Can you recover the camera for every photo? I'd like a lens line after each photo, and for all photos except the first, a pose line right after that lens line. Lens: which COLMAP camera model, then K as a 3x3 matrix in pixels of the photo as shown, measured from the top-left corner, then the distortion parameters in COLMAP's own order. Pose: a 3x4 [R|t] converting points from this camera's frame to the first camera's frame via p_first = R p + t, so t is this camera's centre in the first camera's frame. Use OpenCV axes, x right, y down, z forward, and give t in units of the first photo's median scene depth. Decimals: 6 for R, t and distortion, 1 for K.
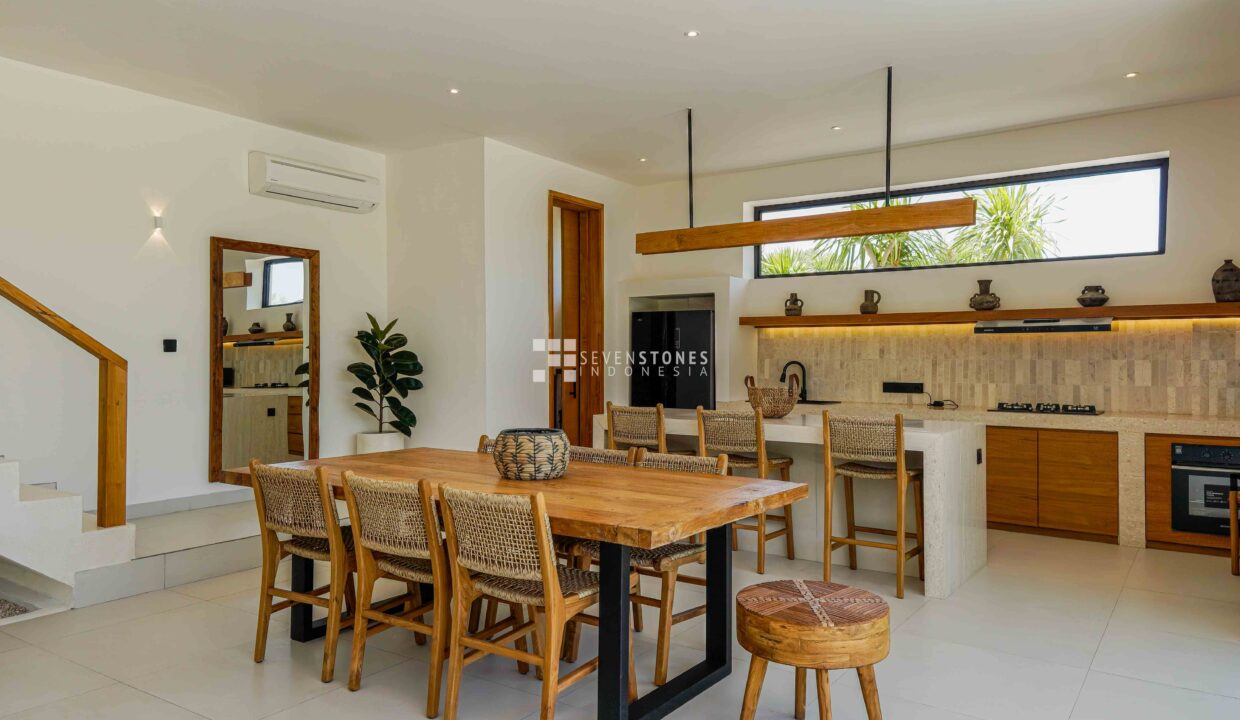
lens RADIAL K [[832.9, 0, 606.1], [0, 832.9, 363.9], [0, 0, 1]] dist [0.066255, -0.003479]
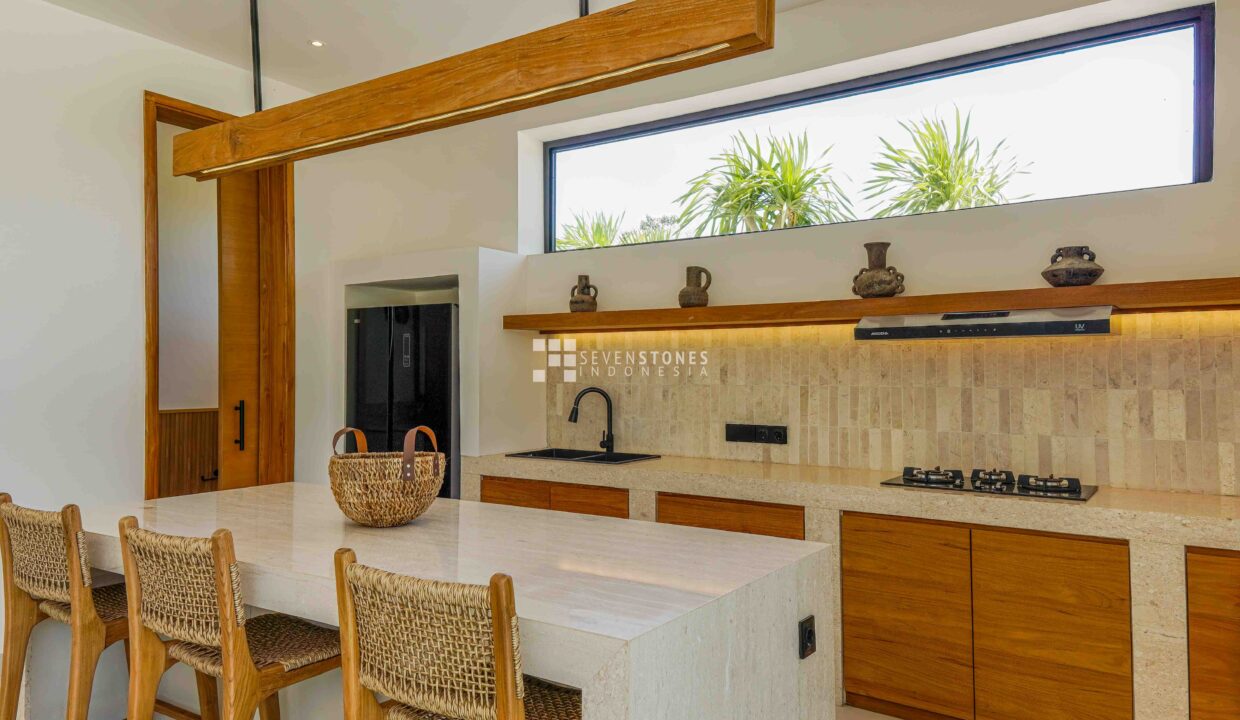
lens RADIAL K [[832.9, 0, 606.1], [0, 832.9, 363.9], [0, 0, 1]] dist [0.066255, -0.003479]
pose [[0.999683, -0.003124, 0.024971, 0.257488], [0.003555, 0.999846, -0.017196, -0.011922], [-0.024914, 0.017280, 0.999540, 0.459312]]
